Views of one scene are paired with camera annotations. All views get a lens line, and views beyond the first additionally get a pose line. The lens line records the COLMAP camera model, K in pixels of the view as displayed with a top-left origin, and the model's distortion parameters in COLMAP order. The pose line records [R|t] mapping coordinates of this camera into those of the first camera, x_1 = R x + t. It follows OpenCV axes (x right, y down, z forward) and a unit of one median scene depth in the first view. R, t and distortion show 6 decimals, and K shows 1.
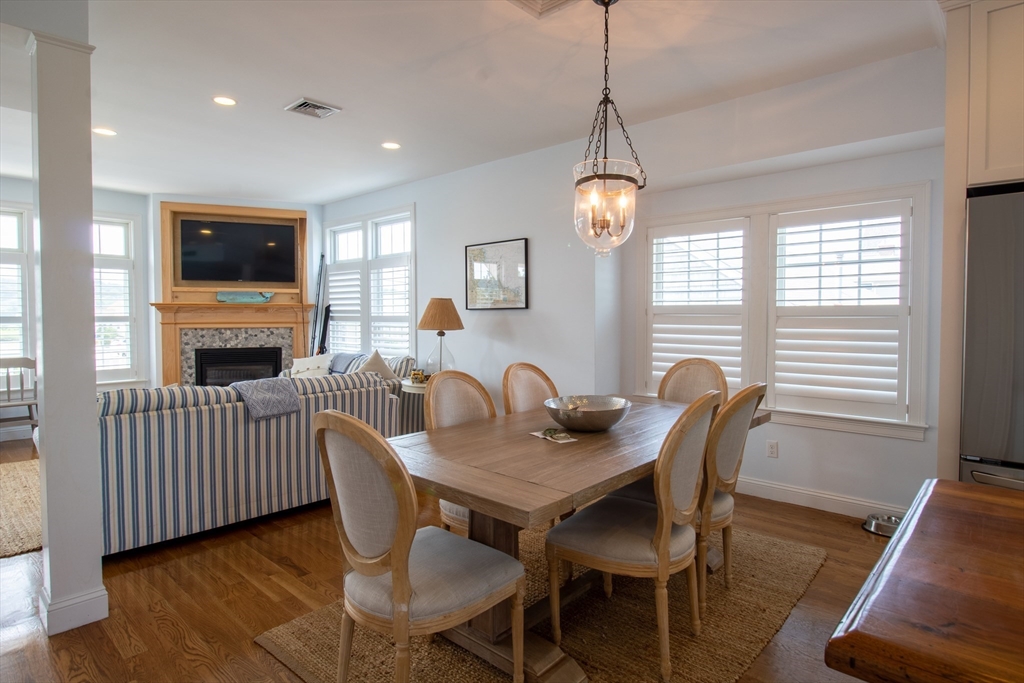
lens RADIAL K [[561.2, 0, 517.4], [0, 561.2, 330.3], [0, 0, 1]] dist [-0.003683, -0.001593]
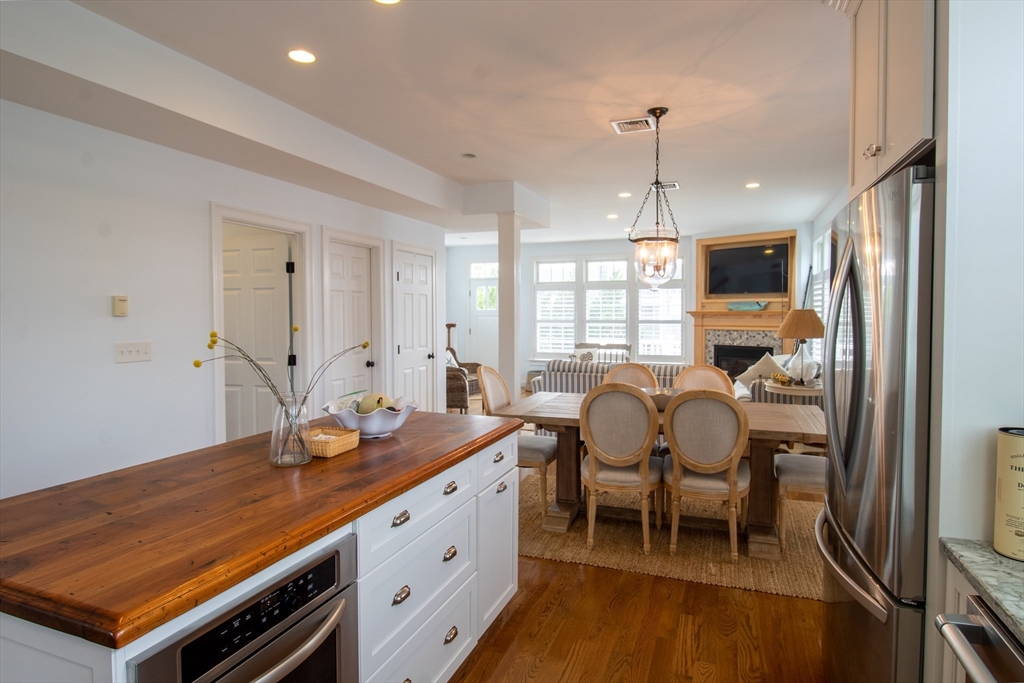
lens RADIAL K [[561.2, 0, 517.4], [0, 561.2, 330.3], [0, 0, 1]] dist [-0.003683, -0.001593]
pose [[0.351617, 0.030255, -0.935655, 0.531205], [-0.023954, 0.999441, 0.023316, -0.022101], [0.935838, 0.014214, 0.352145, 0.075822]]
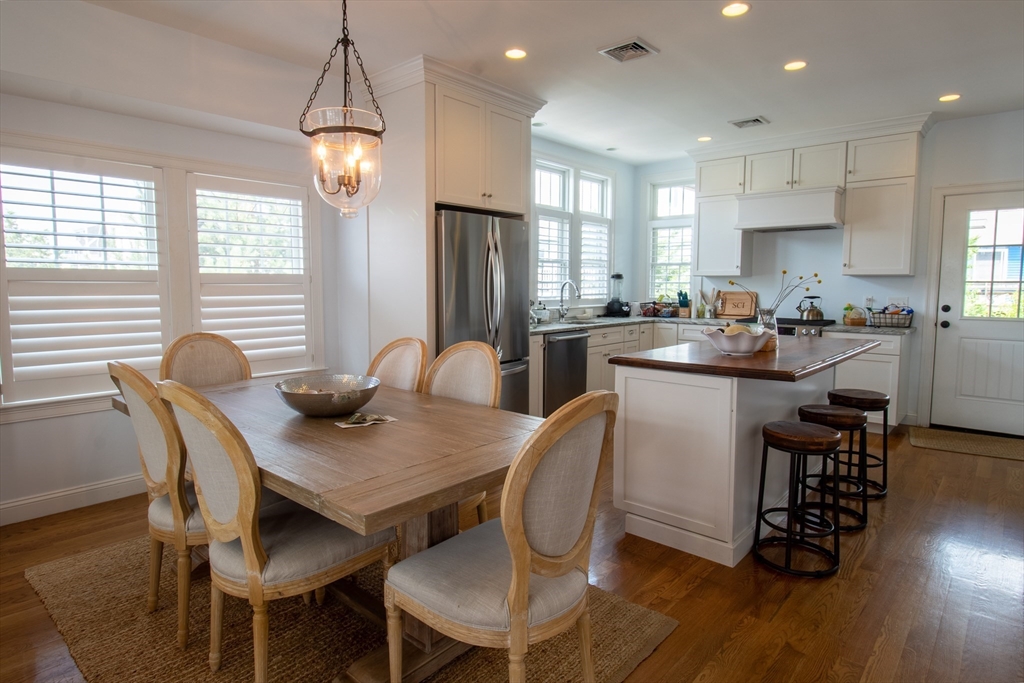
lens RADIAL K [[580.2, 0, 515.3], [0, 580.2, 332.4], [0, 0, 1]] dist [-0.001829, -0.002353]
pose [[-0.021832, -0.090528, 0.995655, -0.298547], [0.020468, 0.995643, 0.090976, -0.012495], [-0.999552, 0.022365, -0.019883, 0.286874]]
